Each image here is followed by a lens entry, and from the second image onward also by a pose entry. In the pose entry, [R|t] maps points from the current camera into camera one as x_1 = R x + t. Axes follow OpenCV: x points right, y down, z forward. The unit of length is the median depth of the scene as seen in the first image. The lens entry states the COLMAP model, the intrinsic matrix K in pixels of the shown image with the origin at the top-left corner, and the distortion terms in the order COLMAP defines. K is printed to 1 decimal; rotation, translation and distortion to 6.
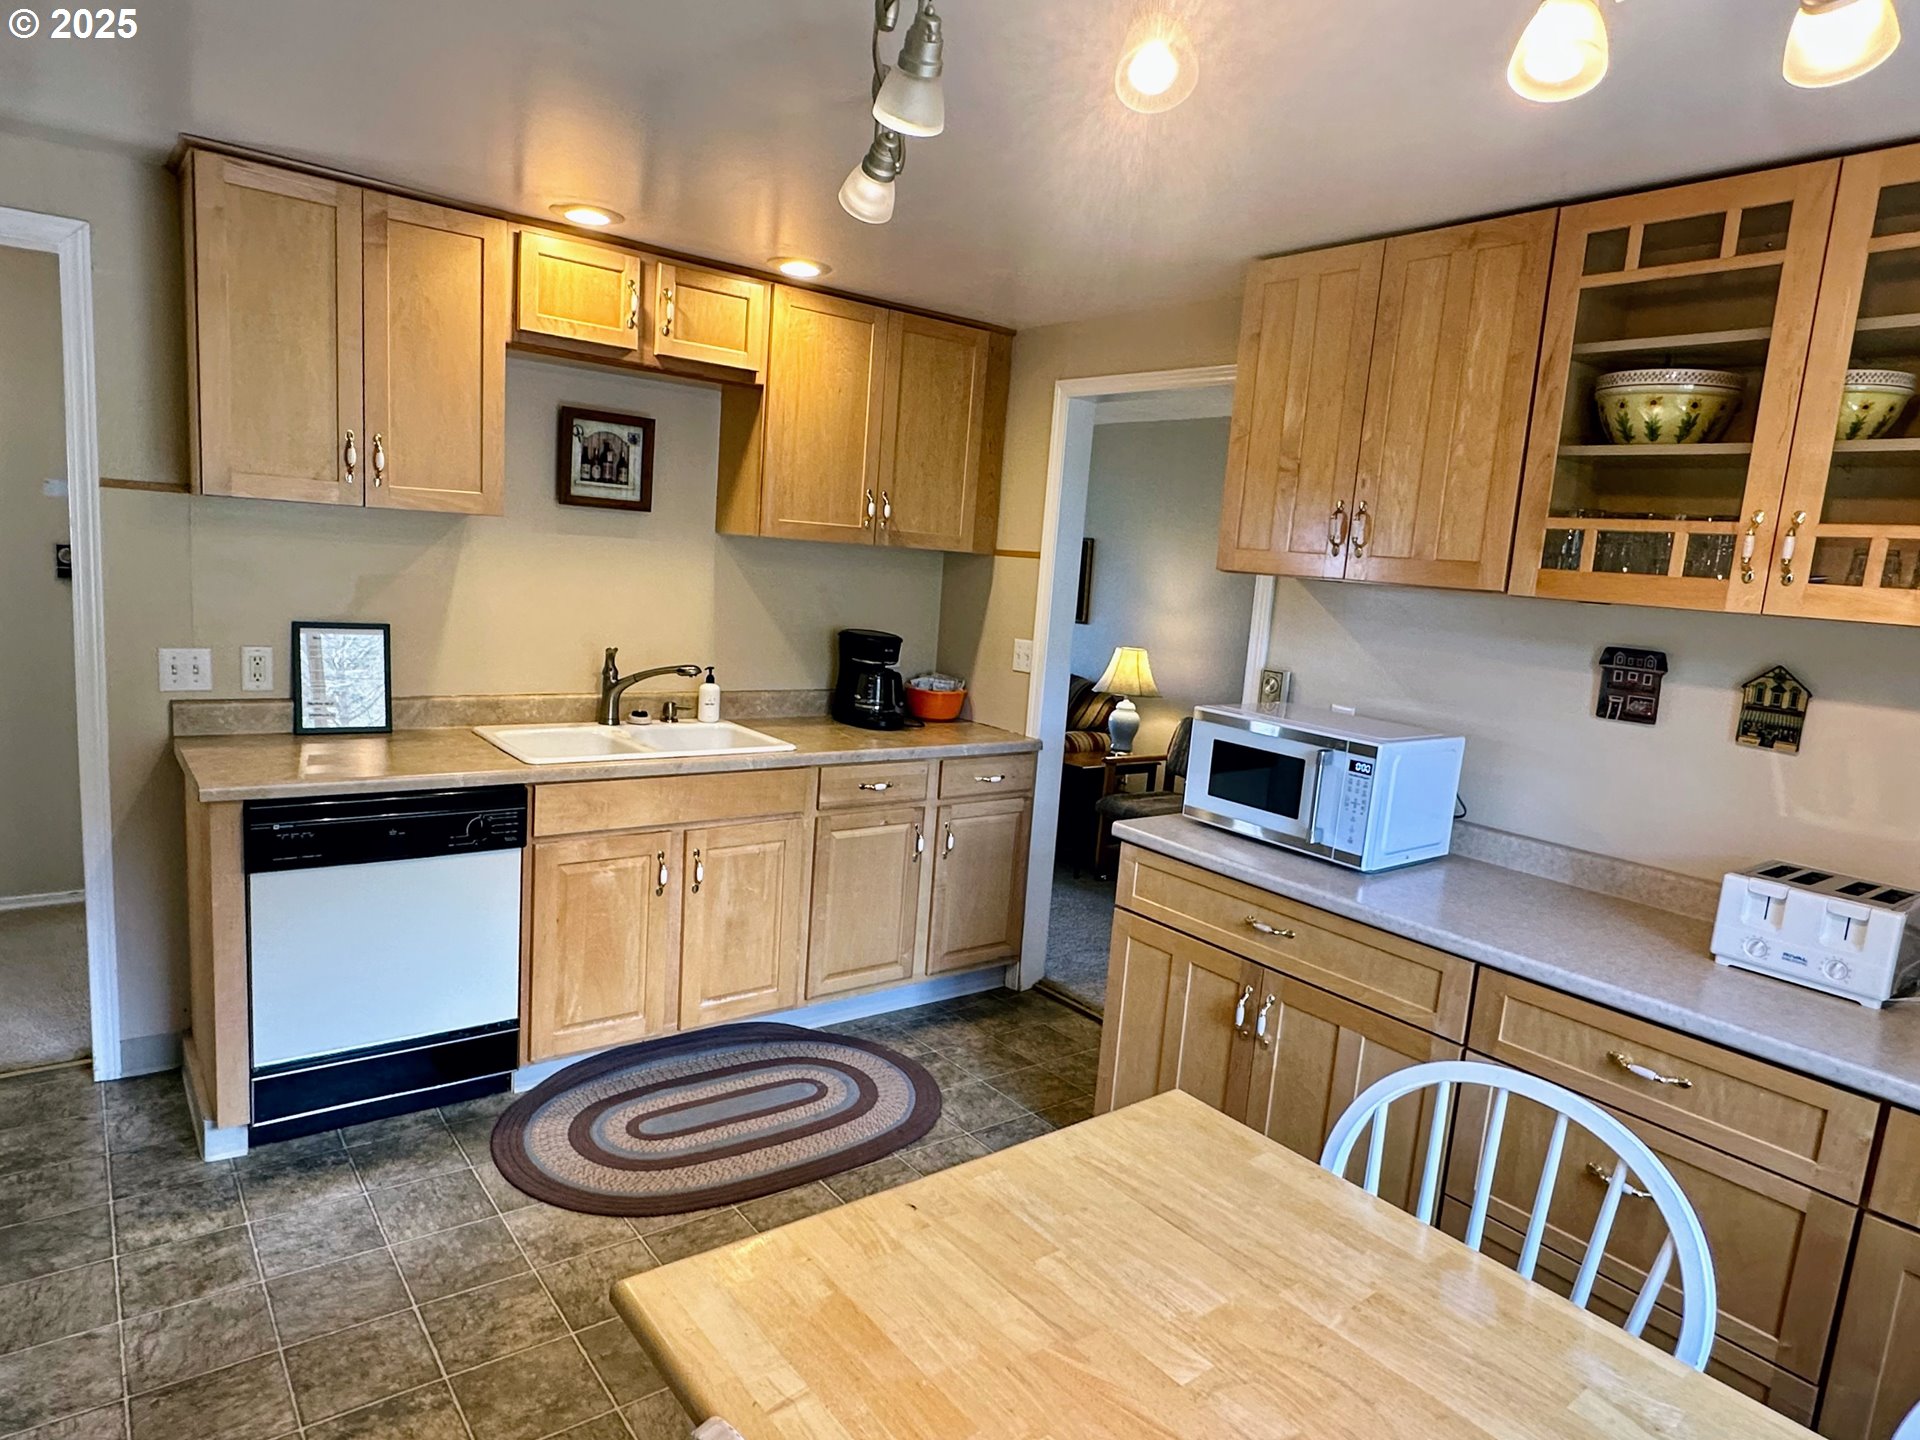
lens RADIAL K [[1171.9, 0, 945.5], [0, 1171.9, 723.0], [0, 0, 1]] dist [-0.004246, -0.000751]
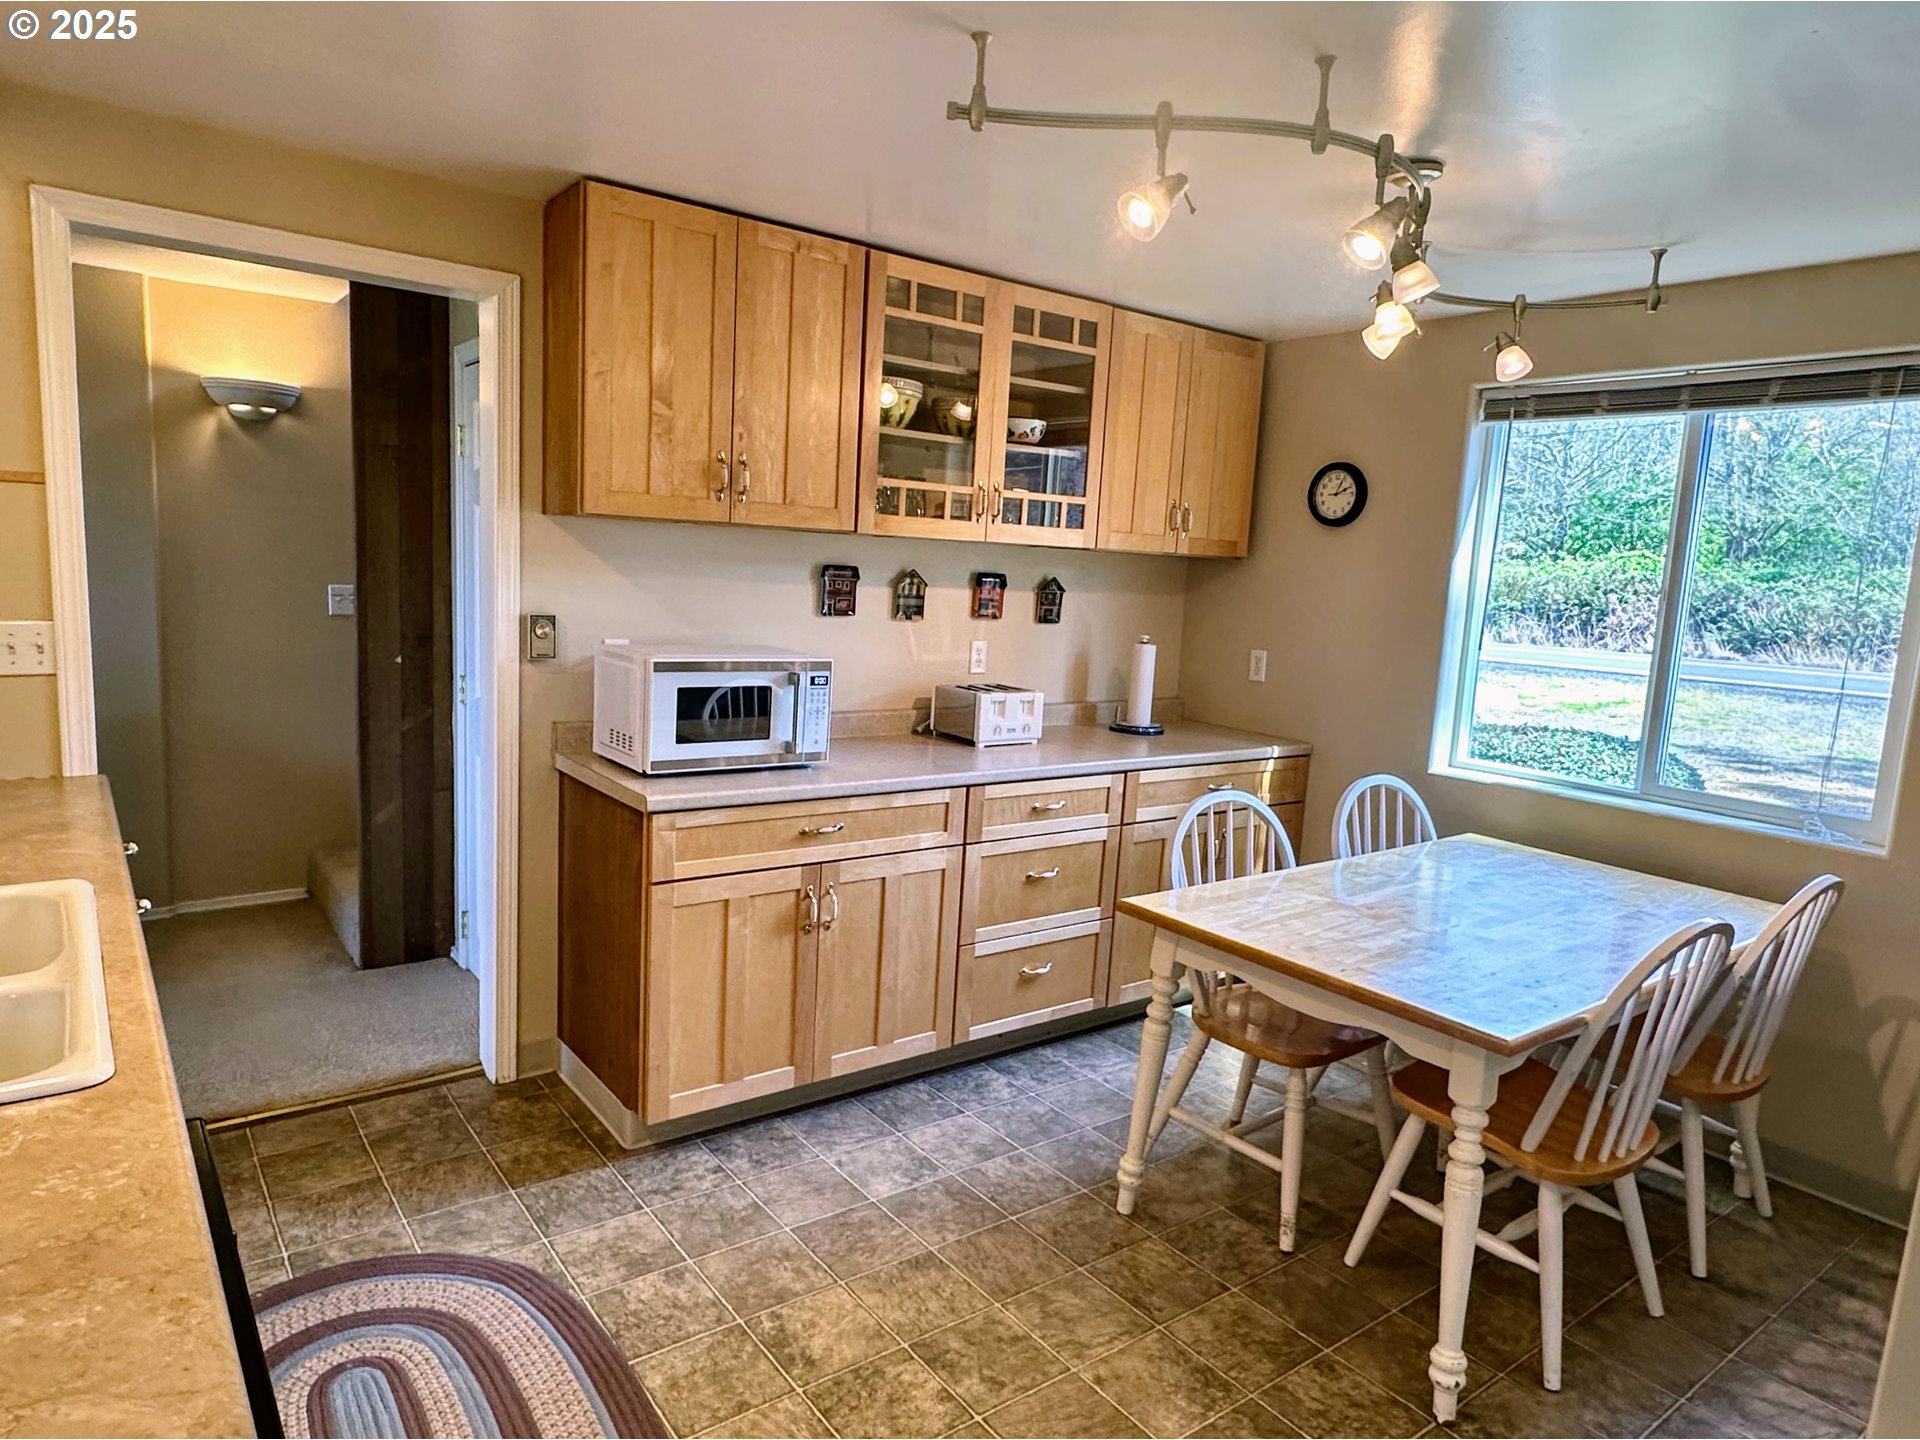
lens RADIAL K [[1171.9, 0, 949.8], [0, 1171.9, 724.3], [0, 0, 1]] dist [-0.004246, -0.000751]
pose [[0.009526, -0.213150, 0.976973, -0.894637], [0.098287, 0.972486, 0.211212, -0.171646], [-0.995112, 0.094012, 0.030214, 0.882608]]
